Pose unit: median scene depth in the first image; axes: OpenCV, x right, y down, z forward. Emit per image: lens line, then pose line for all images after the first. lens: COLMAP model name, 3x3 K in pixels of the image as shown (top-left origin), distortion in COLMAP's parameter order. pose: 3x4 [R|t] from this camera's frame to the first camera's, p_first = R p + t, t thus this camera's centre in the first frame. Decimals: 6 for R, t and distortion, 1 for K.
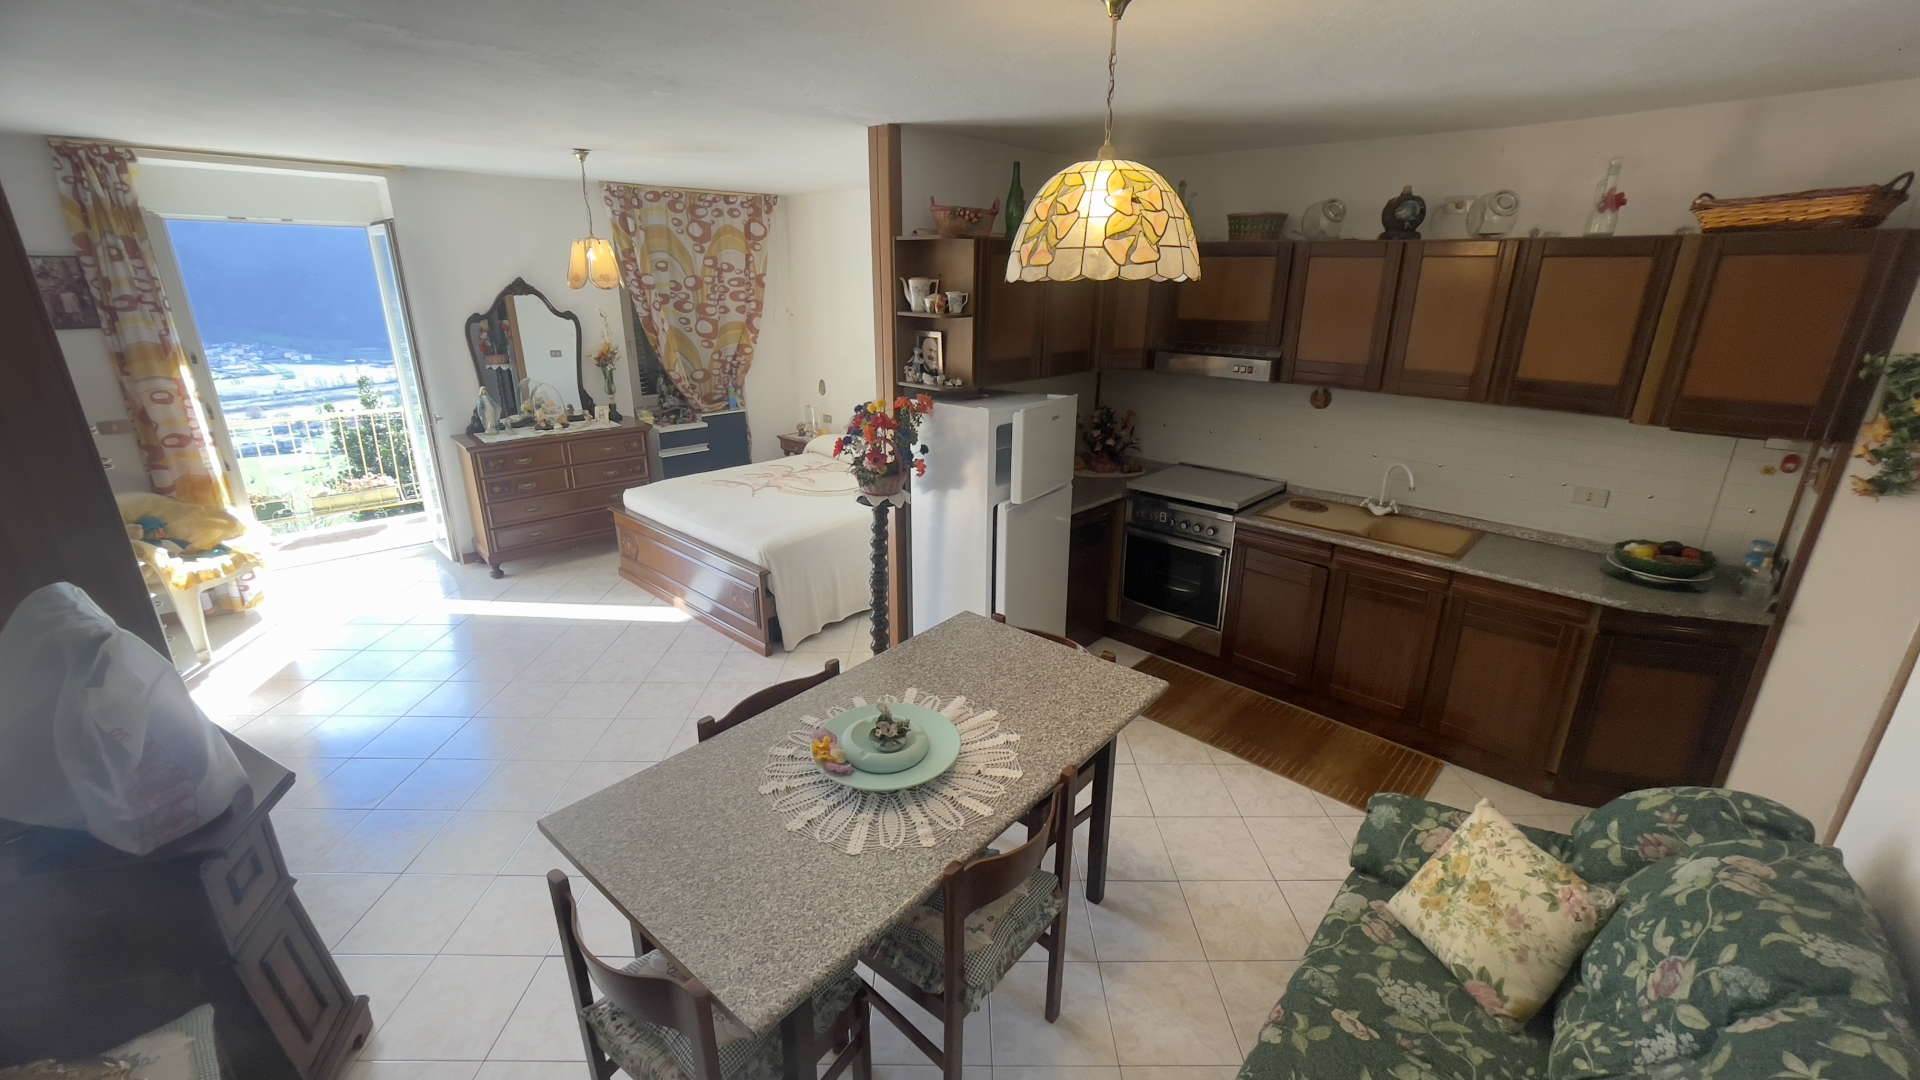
lens RADIAL K [[779.4, 0, 951.9], [0, 779.4, 534.9], [0, 0, 1]] dist [-0.030766, 0.010781]
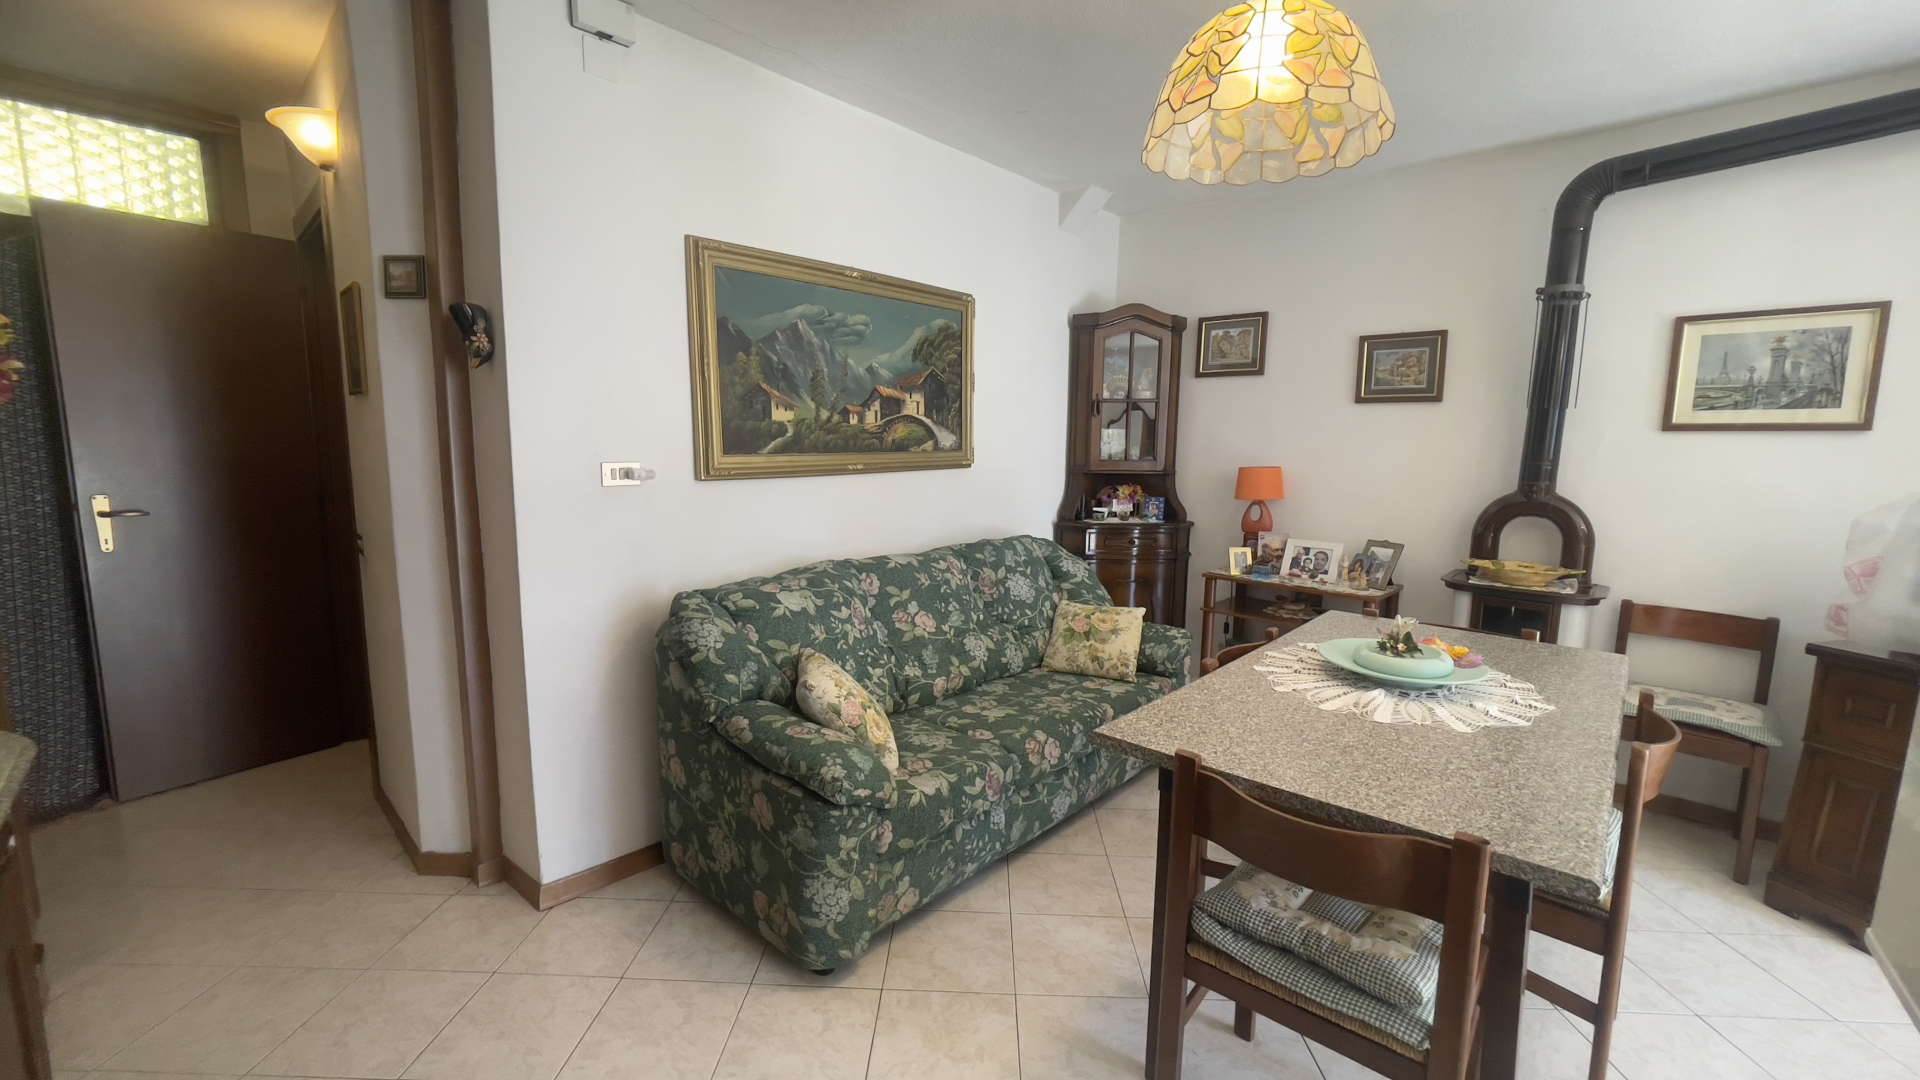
lens RADIAL K [[764.8, 0, 960.0], [0, 764.8, 538.3], [0, 0, 1]] dist [0.000026, -0.000163]
pose [[-0.999472, -0.025448, 0.020191, 0.471262], [-0.013889, 0.896627, 0.442569, -0.302028], [-0.029366, 0.442055, -0.896507, 1.860809]]
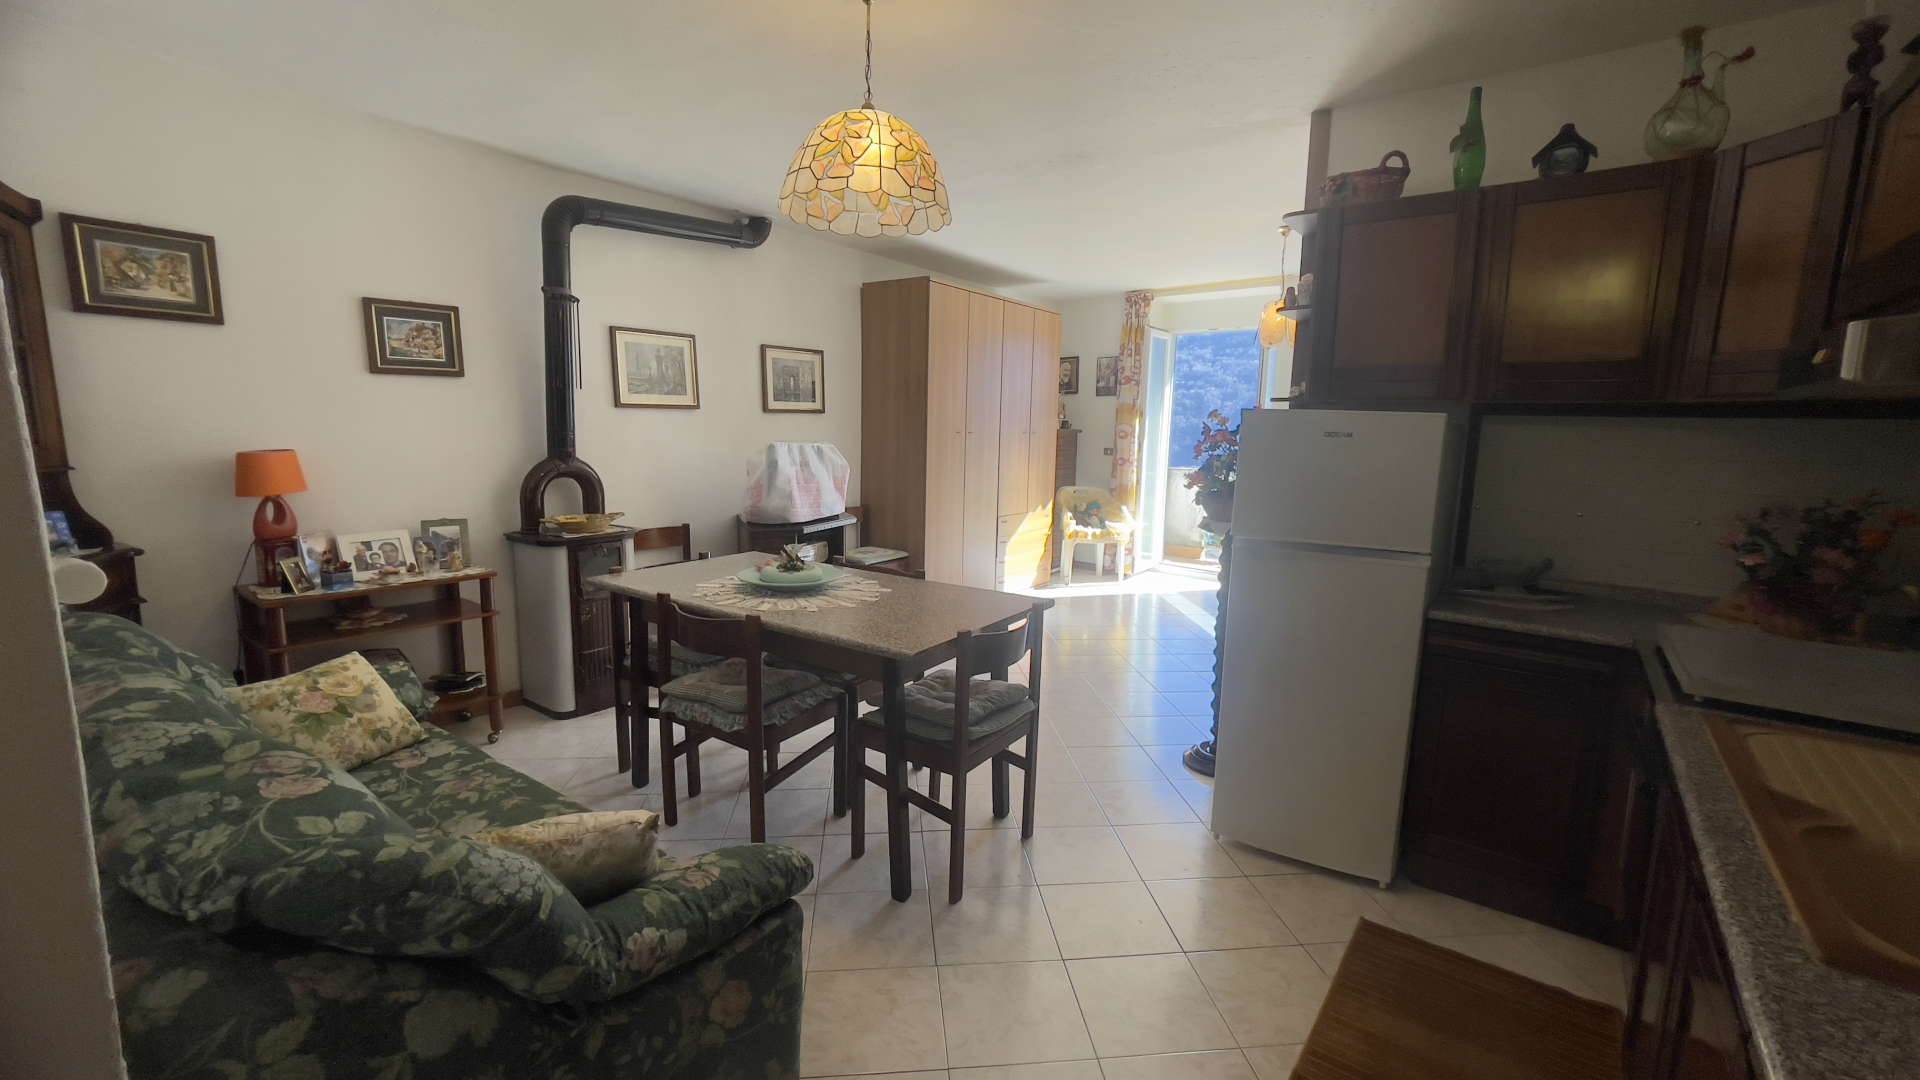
lens RADIAL K [[779.4, 0, 951.9], [0, 779.4, 534.9], [0, 0, 1]] dist [-0.030766, 0.010781]
pose [[0.103943, 0.136578, -0.985161, 1.362843], [-0.333411, 0.937997, 0.094862, -0.034964], [0.937034, 0.318603, 0.143034, 1.072960]]
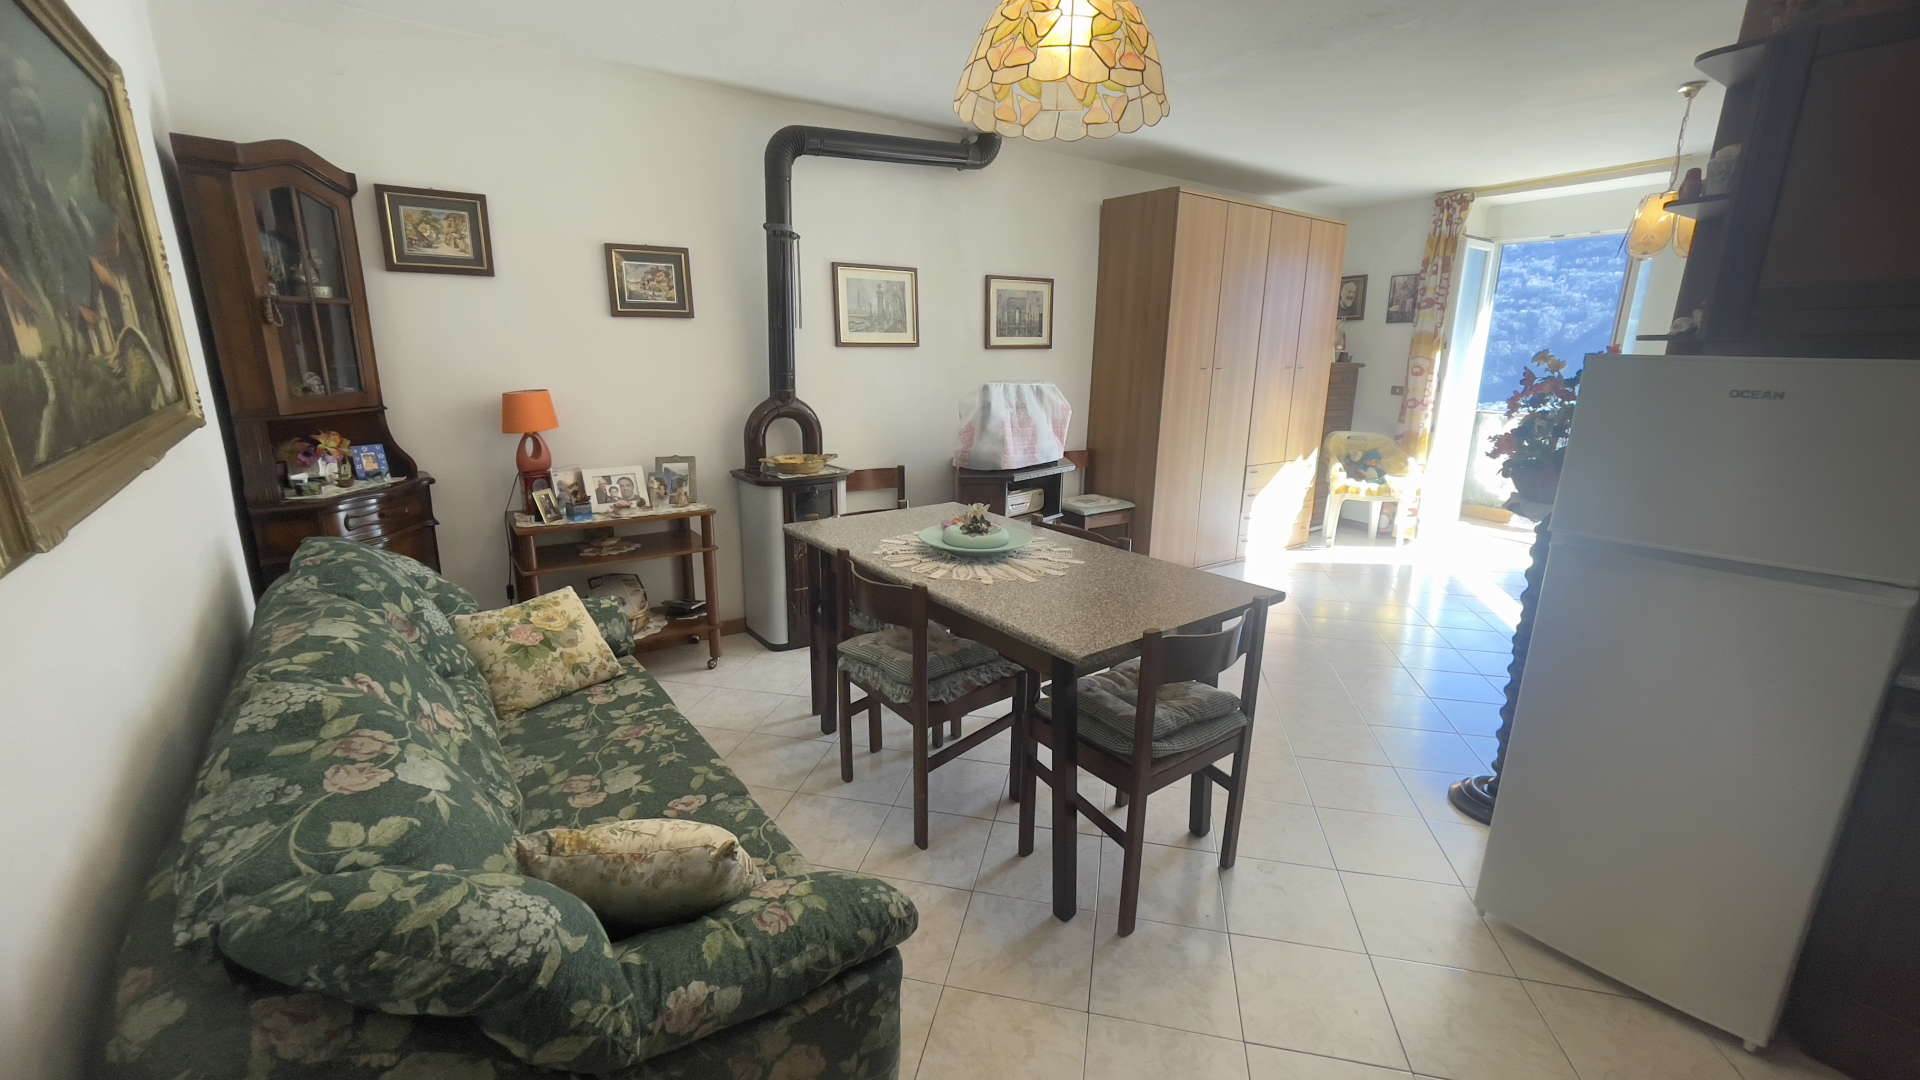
lens RADIAL K [[779.4, 0, 951.9], [0, 779.4, 534.9], [0, 0, 1]] dist [-0.030766, 0.010781]
pose [[-0.219381, 0.220675, -0.950355, 1.178095], [-0.323676, 0.902455, 0.284270, -0.091838], [0.920383, 0.369971, -0.126554, 1.149448]]
